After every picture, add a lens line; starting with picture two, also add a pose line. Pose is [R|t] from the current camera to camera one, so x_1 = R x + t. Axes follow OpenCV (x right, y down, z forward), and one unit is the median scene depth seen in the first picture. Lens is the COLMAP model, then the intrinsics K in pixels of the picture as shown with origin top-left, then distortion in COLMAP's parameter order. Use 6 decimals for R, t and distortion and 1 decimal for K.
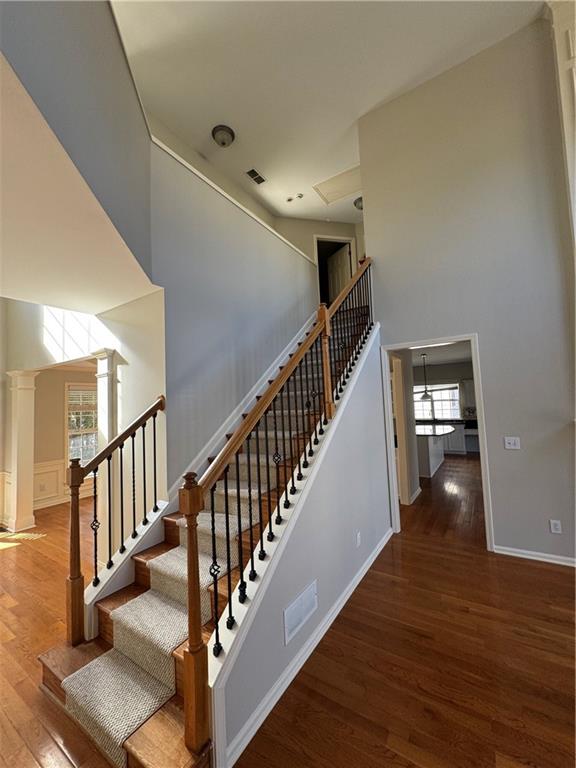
lens RADIAL K [[305.8, 0, 289.2], [0, 305.8, 386.6], [0, 0, 1]] dist [-0.005079, 0.000356]
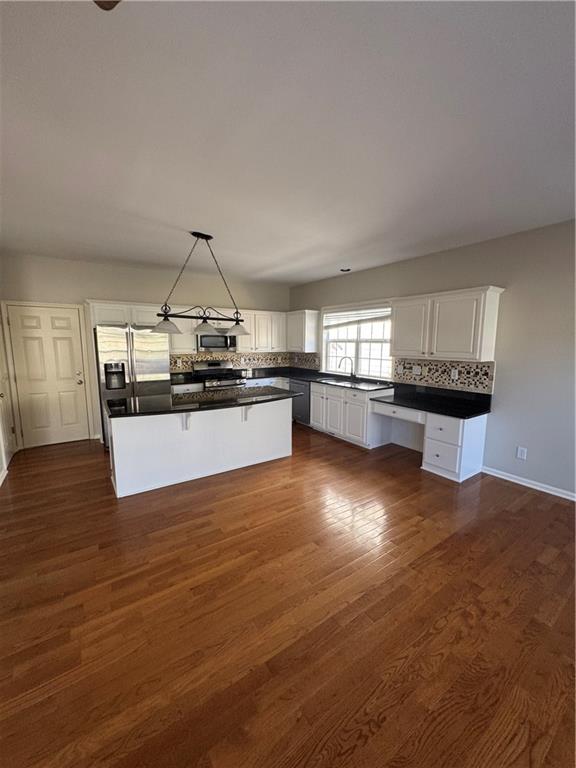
lens RADIAL K [[305.8, 0, 285.8], [0, 305.8, 383.8], [0, 0, 1]] dist [-0.005079, 0.000356]
pose [[0.921253, 0.085836, -0.379373, 0.592146], [-0.004446, 0.977607, 0.210394, 0.006849], [0.388937, -0.192139, 0.901005, 0.473293]]
